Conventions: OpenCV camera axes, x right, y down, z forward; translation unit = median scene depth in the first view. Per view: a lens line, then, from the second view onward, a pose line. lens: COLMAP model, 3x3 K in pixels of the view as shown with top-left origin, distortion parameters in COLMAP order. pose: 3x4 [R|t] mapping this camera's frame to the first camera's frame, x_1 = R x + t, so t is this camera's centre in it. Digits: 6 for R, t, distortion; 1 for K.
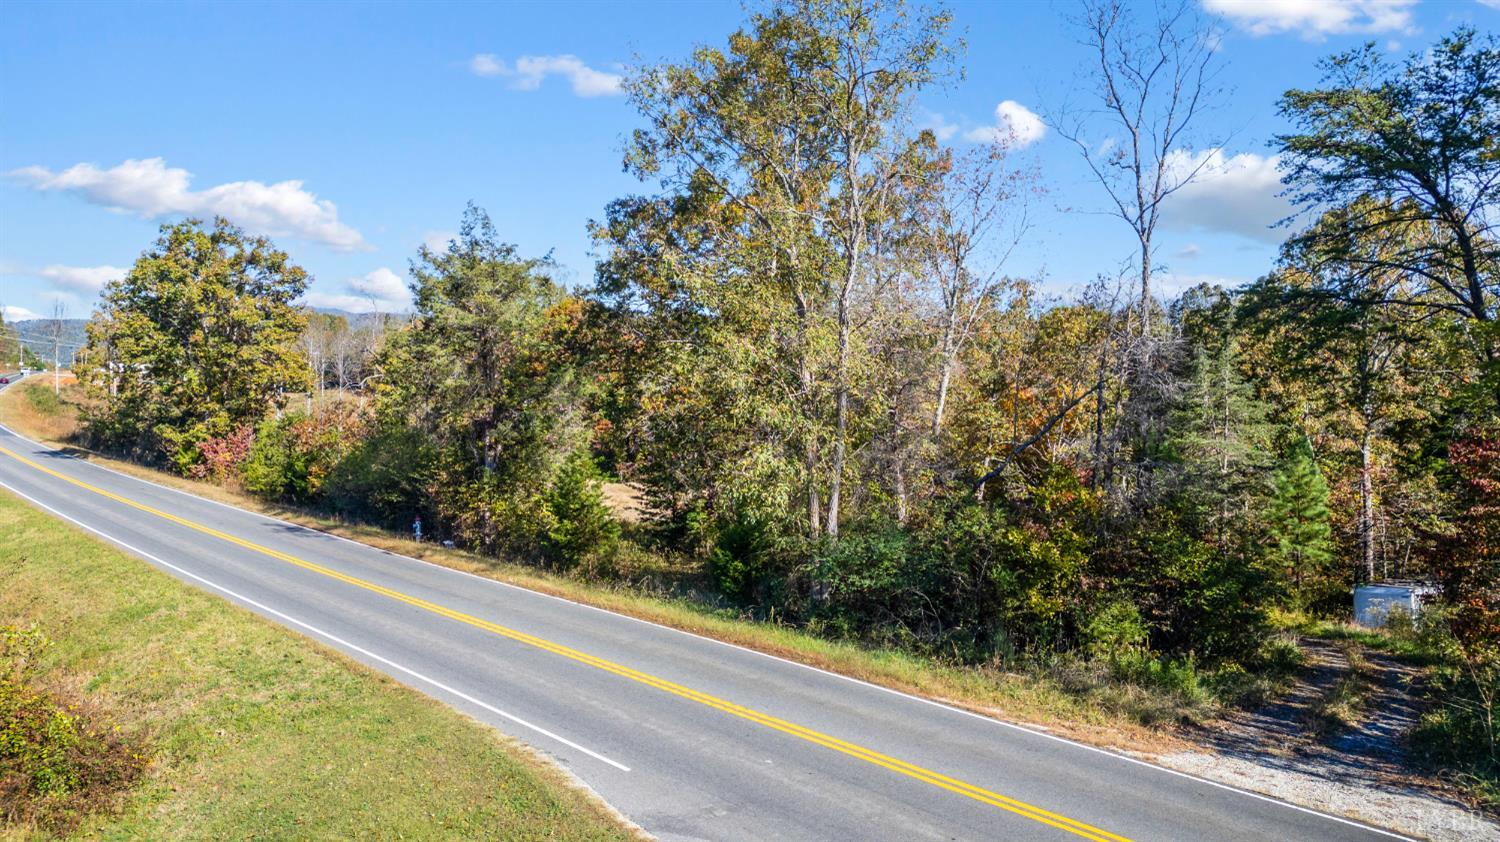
lens RADIAL K [[1145.1, 0, 749.9], [0, 1145.1, 409.0], [0, 0, 1]] dist [0.136326, -0.094636]
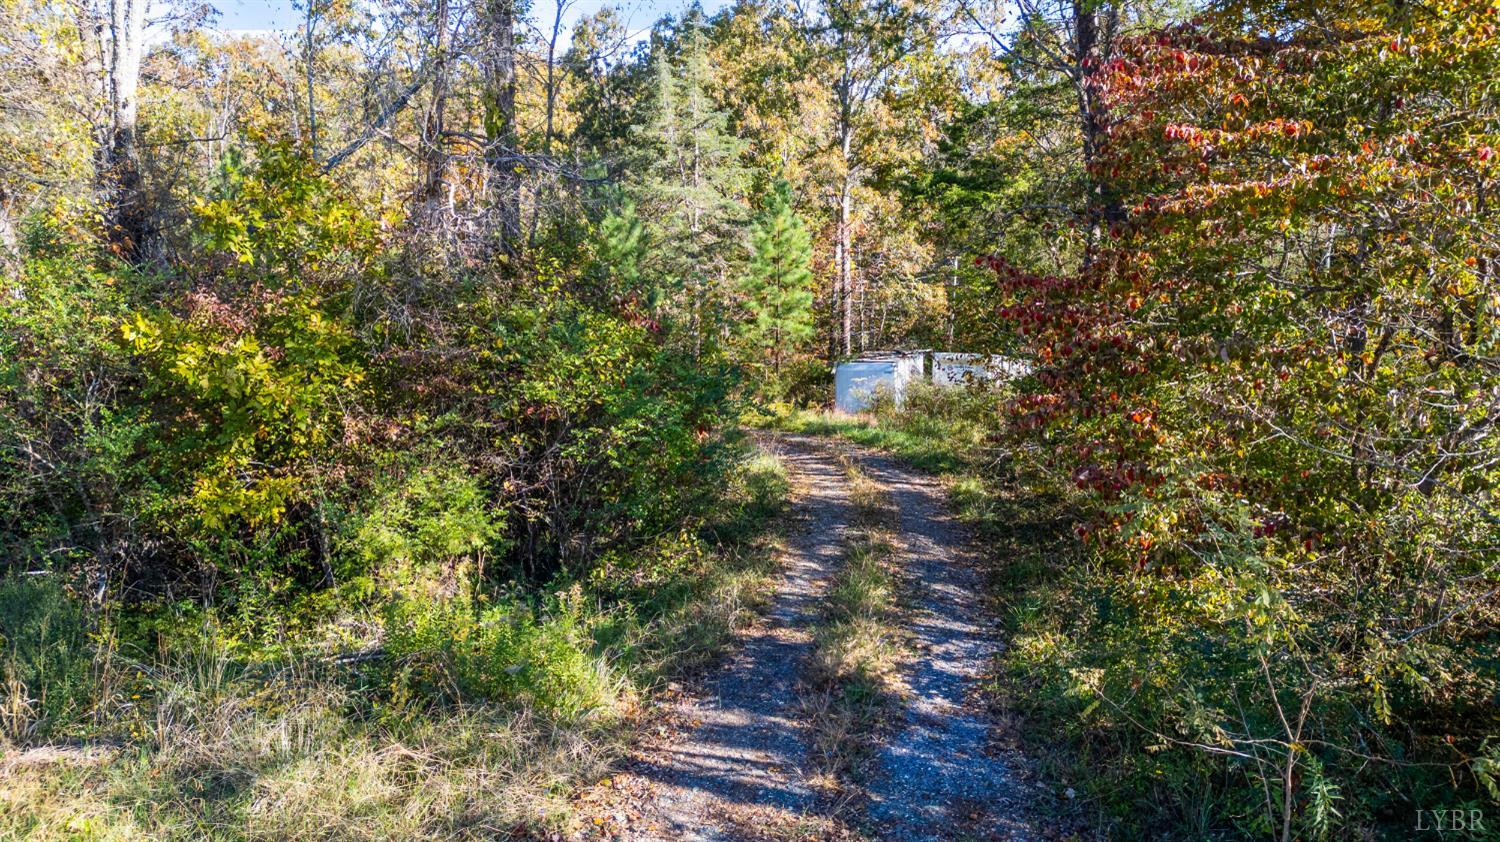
lens RADIAL K [[1145.1, 0, 749.9], [0, 1145.1, 409.0], [0, 0, 1]] dist [0.136326, -0.094636]
pose [[0.913525, -0.082370, 0.398357, 0.132559], [0.010060, 0.983560, 0.180303, 0.035139], [-0.406659, -0.160704, 0.899335, 0.294812]]
